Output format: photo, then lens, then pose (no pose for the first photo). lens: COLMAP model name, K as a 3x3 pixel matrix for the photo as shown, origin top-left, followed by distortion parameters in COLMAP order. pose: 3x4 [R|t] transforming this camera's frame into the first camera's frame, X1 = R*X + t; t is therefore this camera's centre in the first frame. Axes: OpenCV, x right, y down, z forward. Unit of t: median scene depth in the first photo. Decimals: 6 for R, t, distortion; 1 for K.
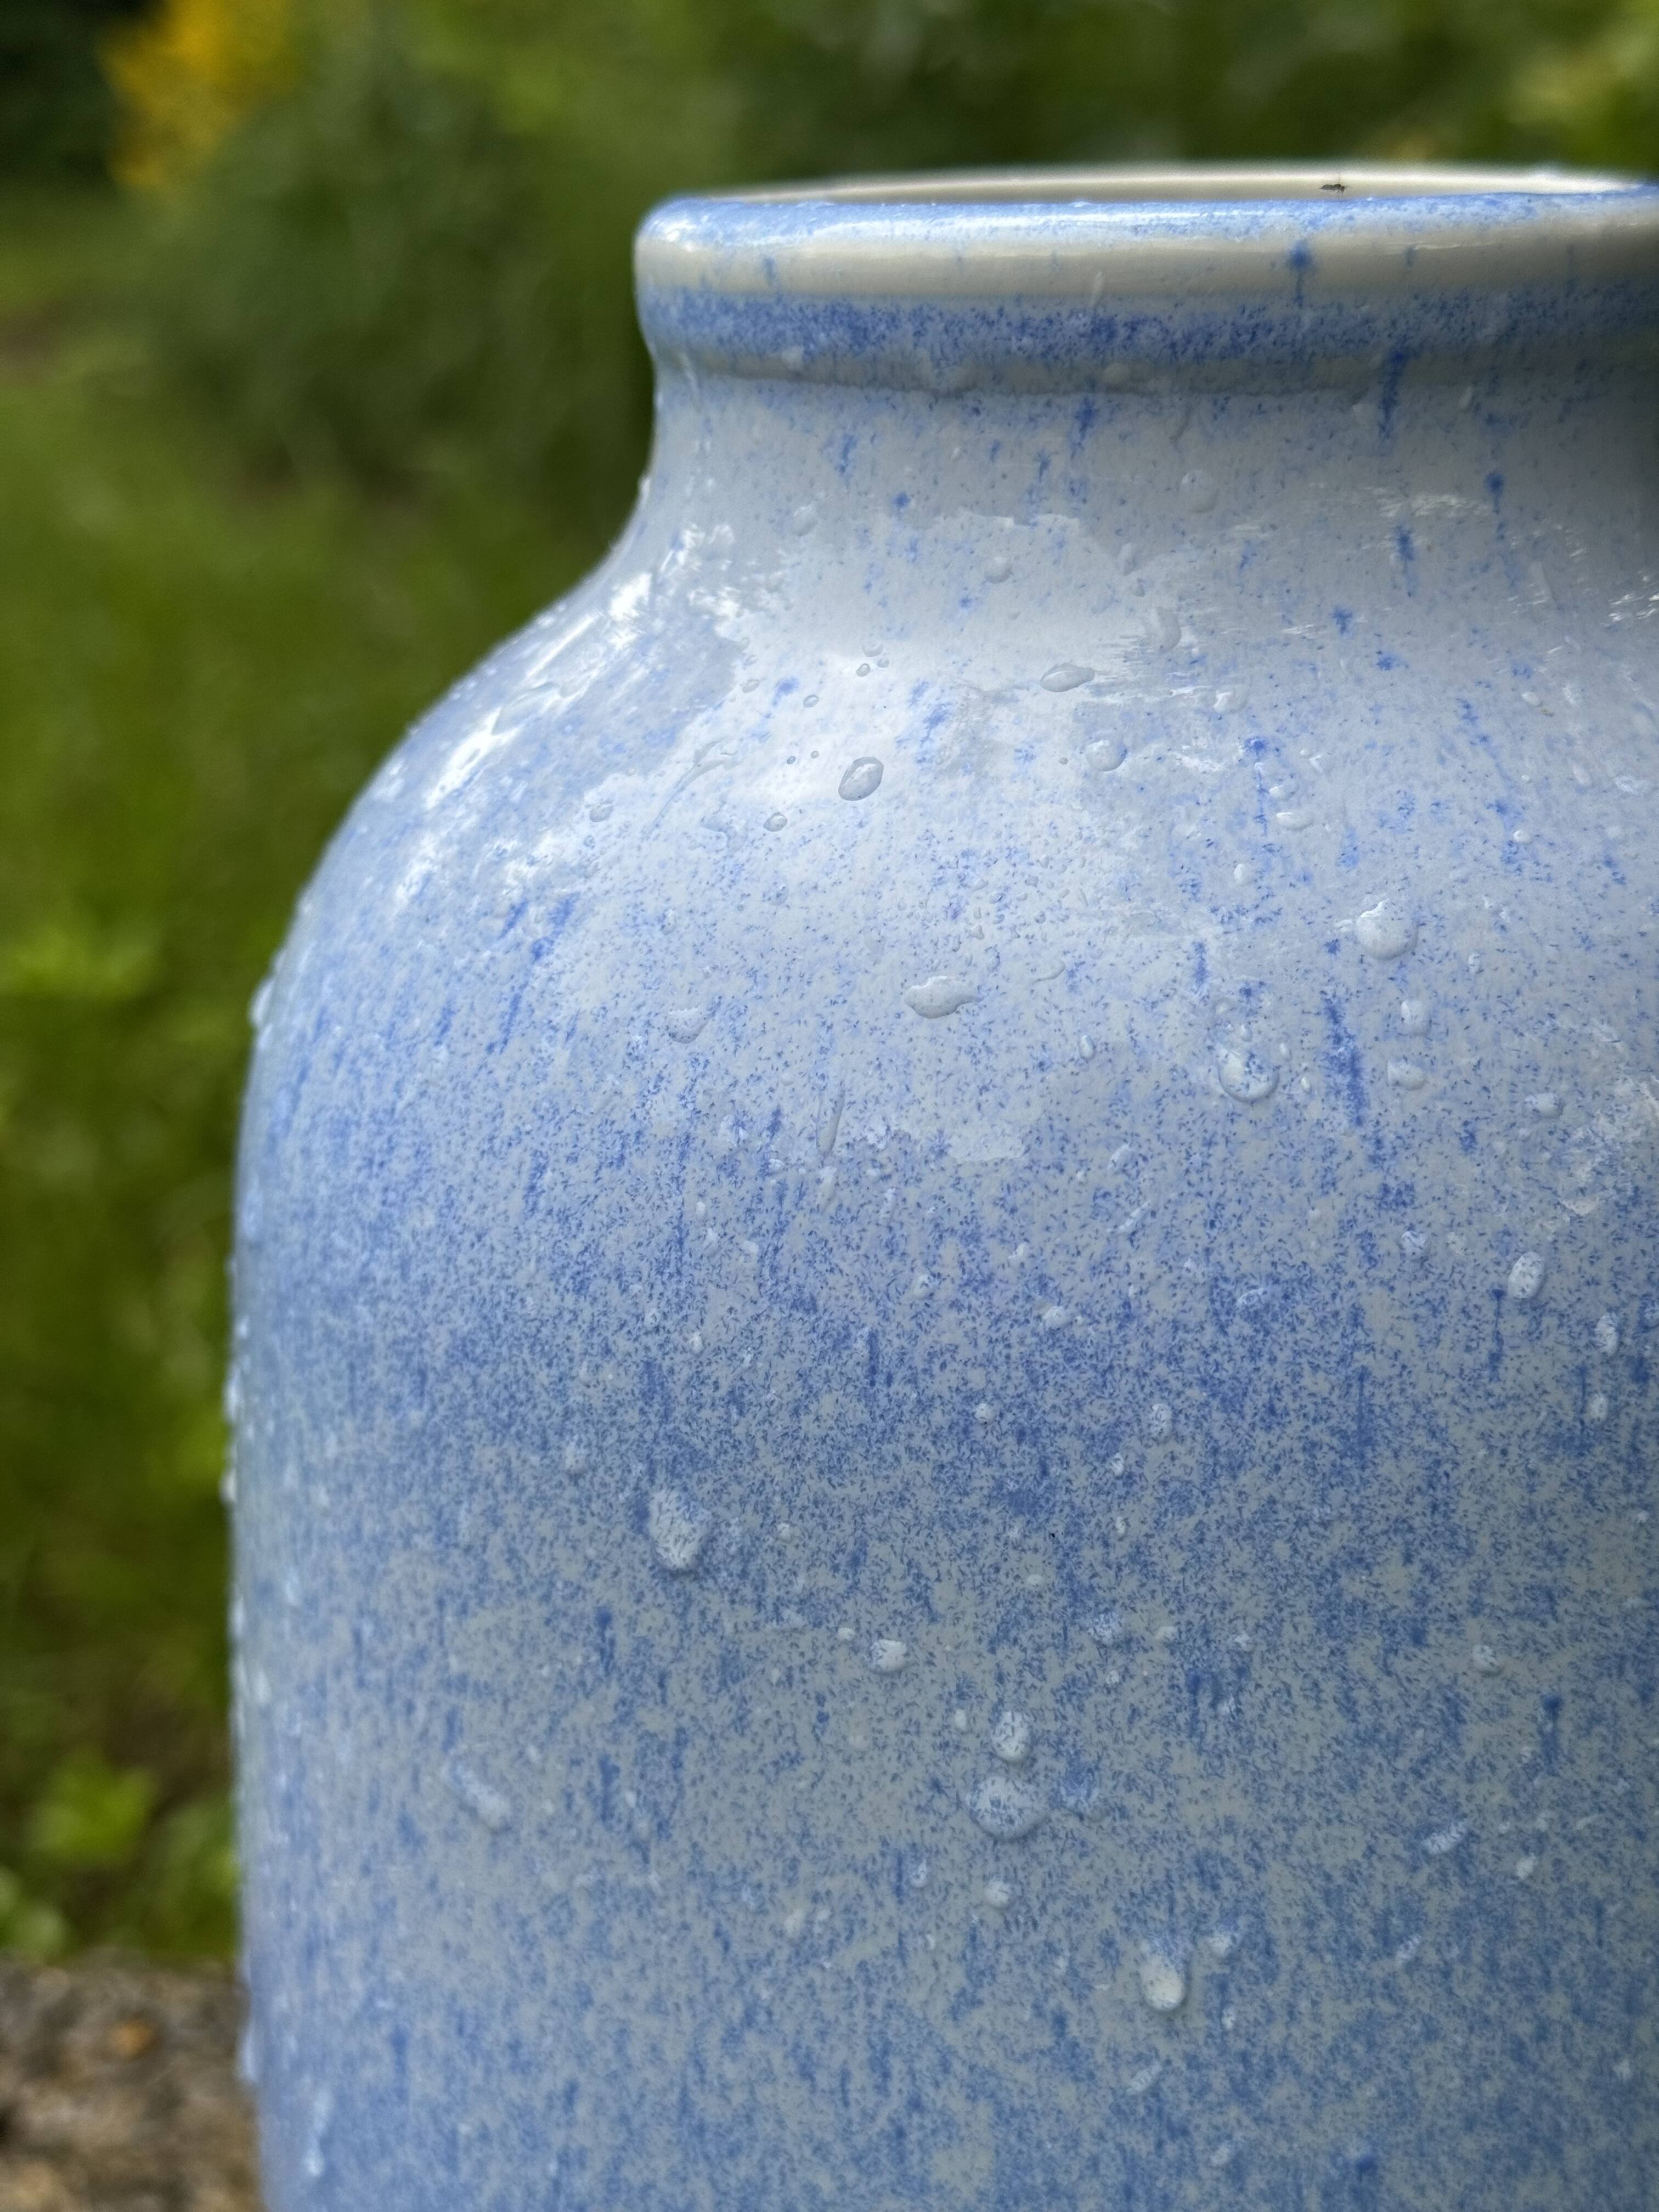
lens RADIAL K [[3104.3, 0, 829.5], [0, 3104.3, 1106.0], [0, 0, 1]] dist [0.141668, -0.141881]
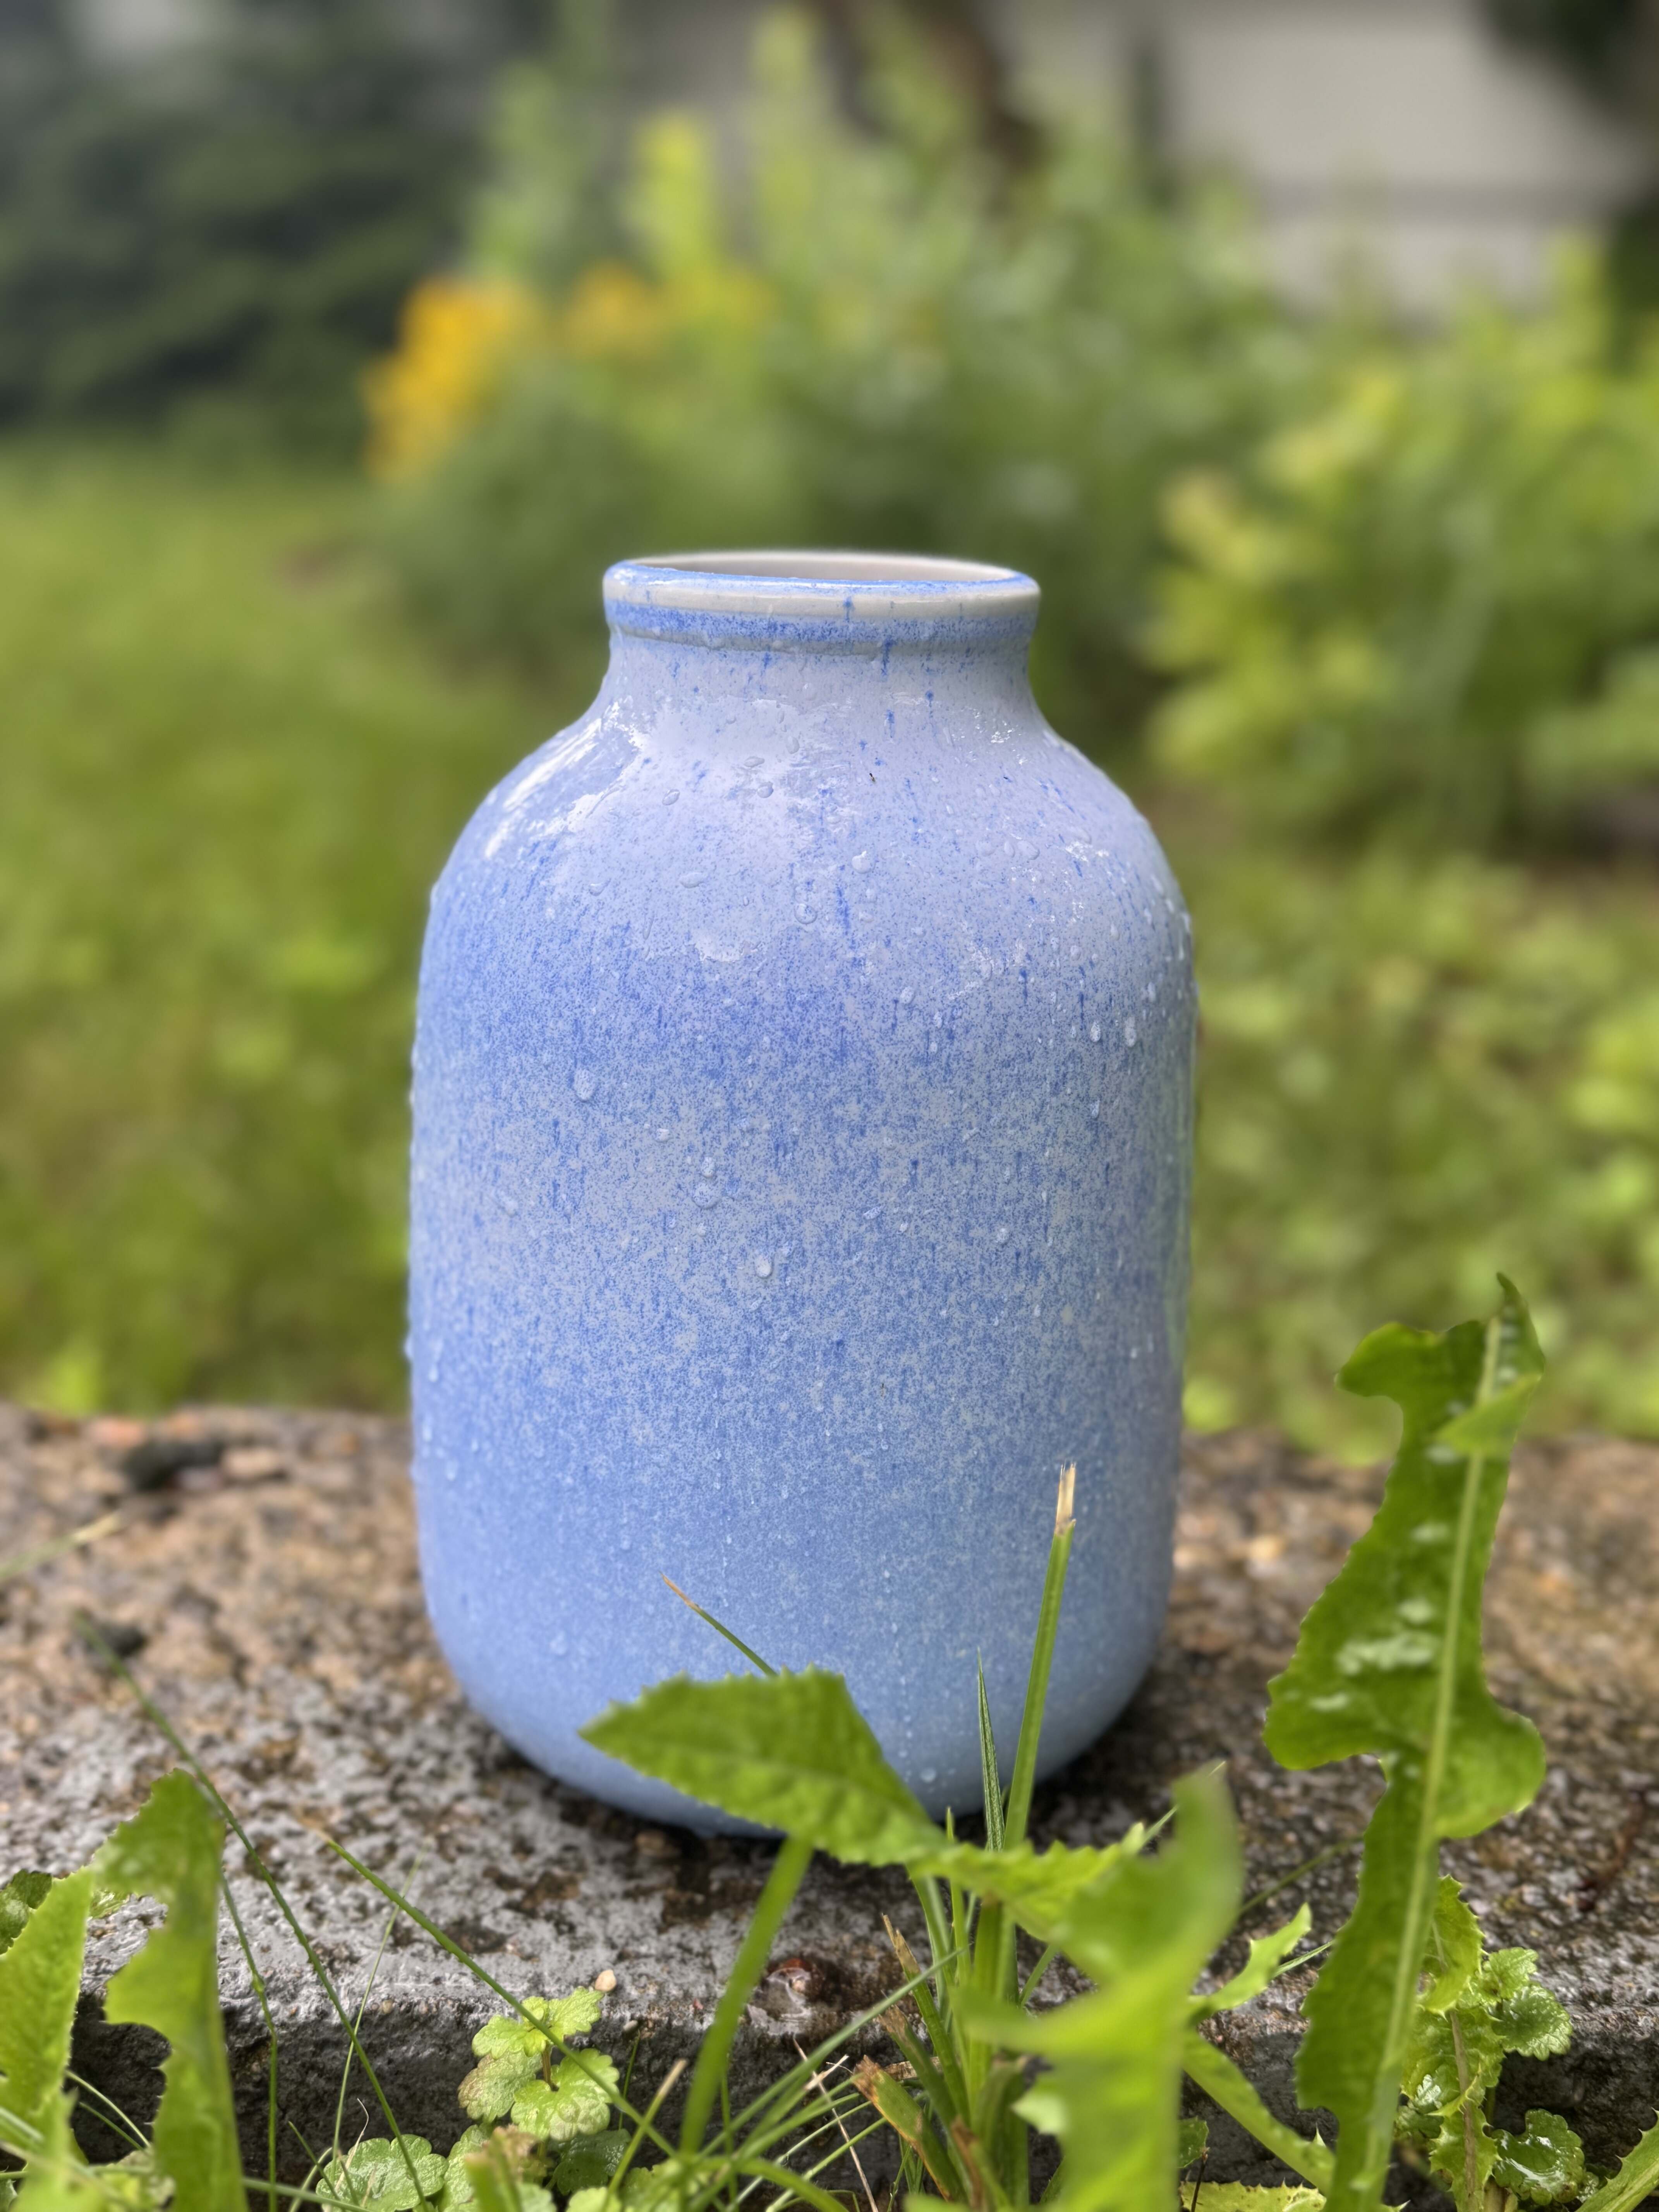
lens RADIAL K [[2183.3, 0, 829.5], [0, 2183.3, 1106.0], [0, 0, 1]] dist [0.153129, 0.000471]
pose [[0.998885, 0.046764, -0.006521, 0.165139], [-0.046828, 0.998853, -0.010030, 0.161031], [0.006044, 0.010324, 0.999928, -0.802252]]
